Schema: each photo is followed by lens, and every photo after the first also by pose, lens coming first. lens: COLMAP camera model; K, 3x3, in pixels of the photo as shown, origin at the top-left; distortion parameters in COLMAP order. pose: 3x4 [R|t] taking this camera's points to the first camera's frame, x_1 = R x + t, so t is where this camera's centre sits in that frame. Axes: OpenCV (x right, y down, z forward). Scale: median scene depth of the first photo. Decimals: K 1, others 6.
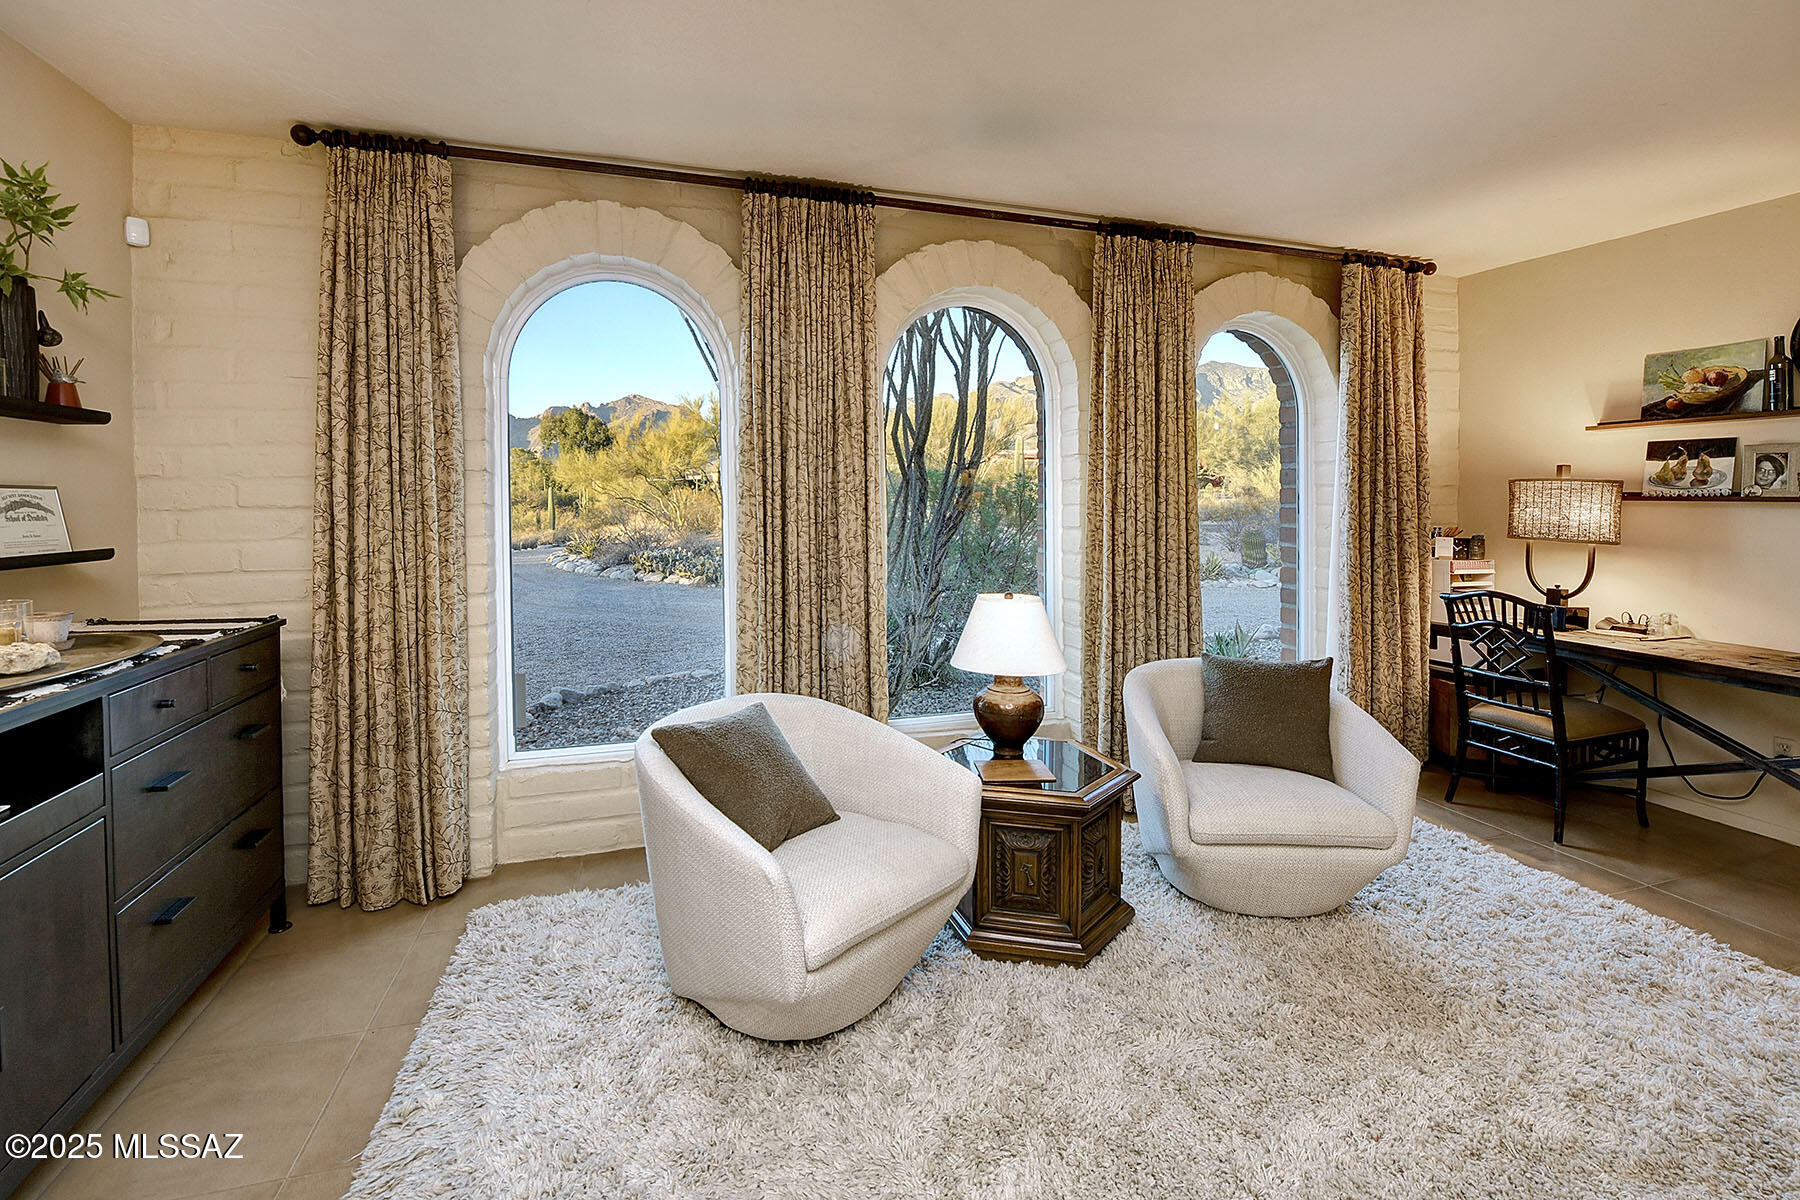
lens RADIAL K [[770.2, 0, 880.8], [0, 770.2, 518.3], [0, 0, 1]] dist [-0.014609, -0.000813]
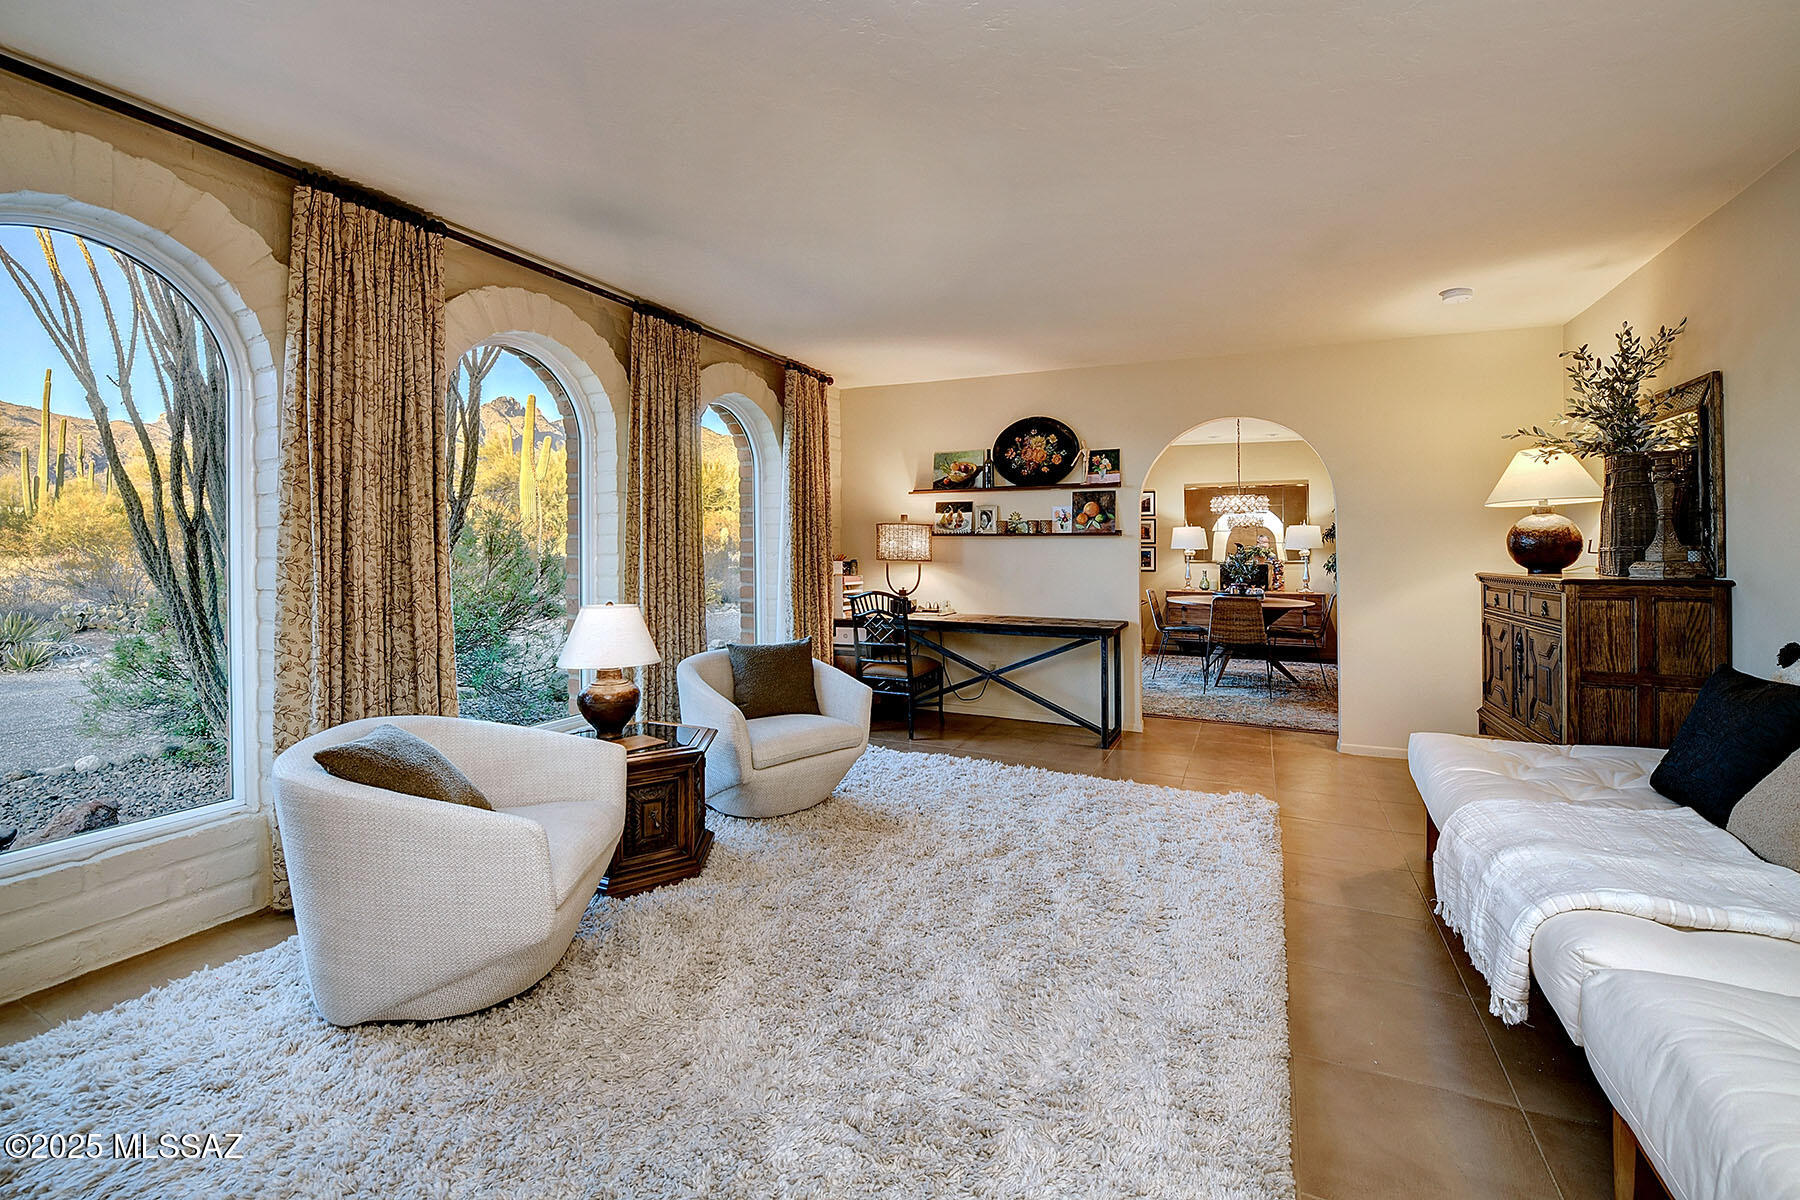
lens RADIAL K [[770.2, 0, 895.0], [0, 770.2, 551.5], [0, 0, 1]] dist [-0.014609, -0.000813]
pose [[0.672991, -0.000147, 0.739651, -0.362777], [0.018501, 0.999690, -0.016635, 0.039783], [-0.739419, 0.024880, 0.672785, -0.117061]]
